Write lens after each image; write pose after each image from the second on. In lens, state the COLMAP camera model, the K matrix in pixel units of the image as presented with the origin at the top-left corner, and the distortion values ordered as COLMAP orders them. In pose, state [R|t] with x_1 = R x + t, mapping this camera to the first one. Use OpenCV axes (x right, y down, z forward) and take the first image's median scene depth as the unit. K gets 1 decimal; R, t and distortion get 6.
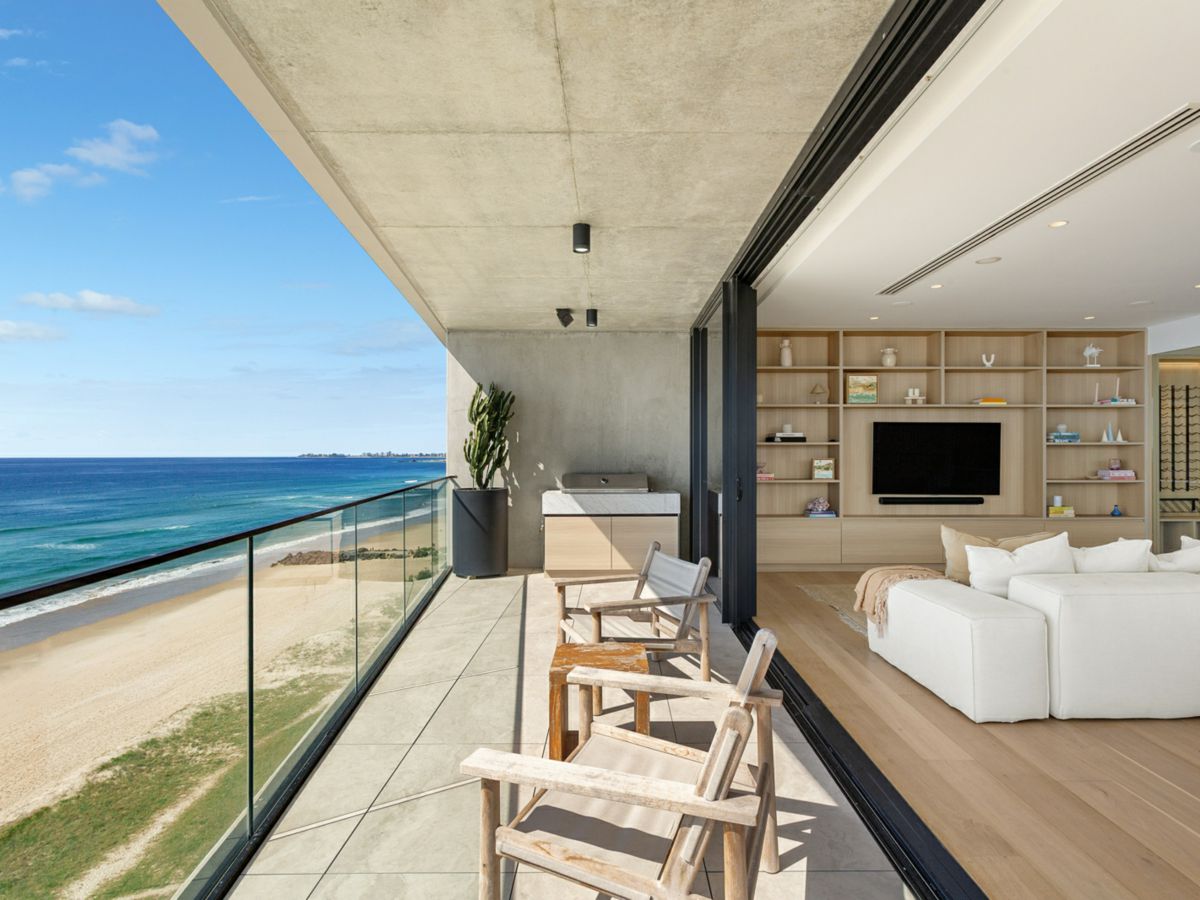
lens RADIAL K [[626.1, 0, 600.0], [0, 626.1, 450.0], [0, 0, 1]] dist [0.002118, 0.000739]
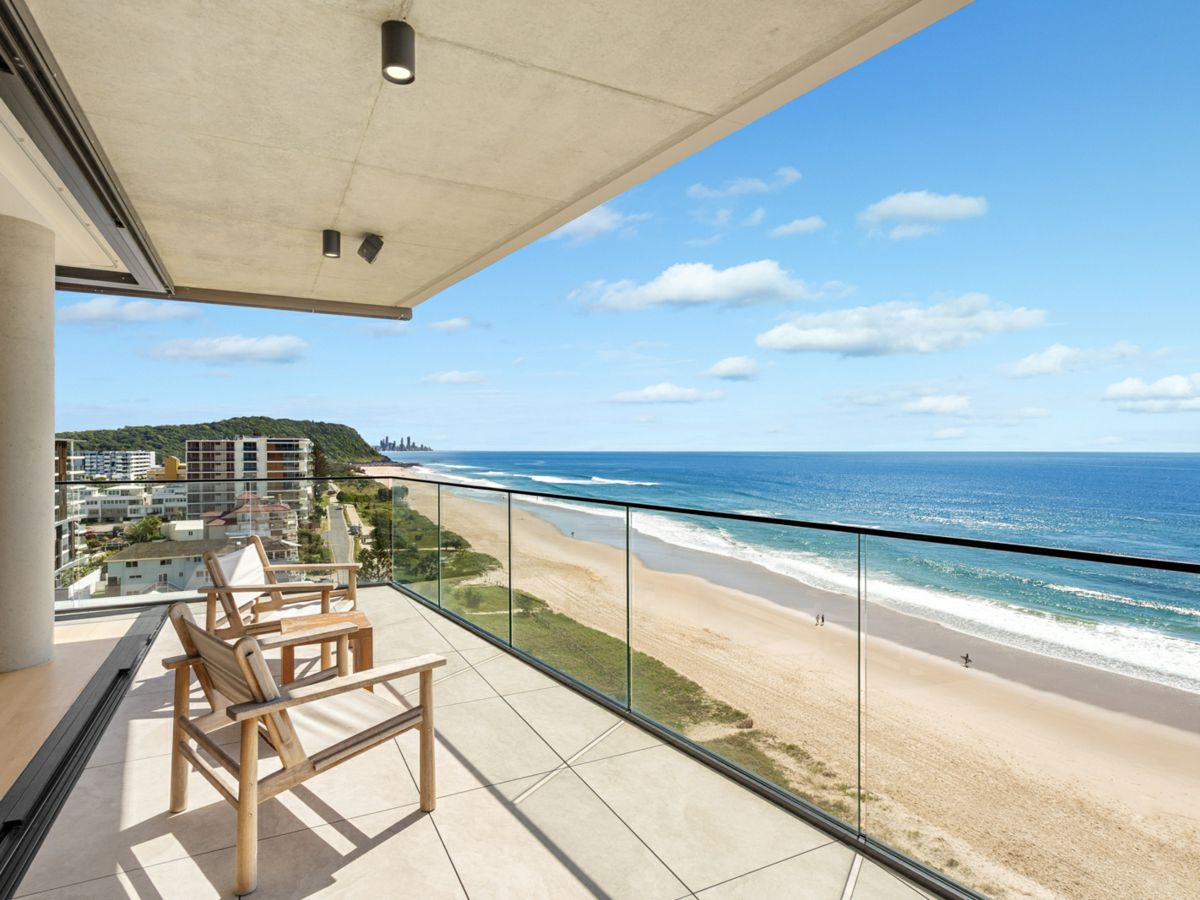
lens RADIAL K [[651.9, 0, 600.0], [0, 651.9, 450.0], [0, 0, 1]] dist [0.003981, 0.000804]
pose [[-0.878368, 0.001328, -0.477983, 0.122649], [0.003352, 0.999989, -0.003381, 0.013584], [0.477973, -0.004572, -0.878363, 2.198968]]
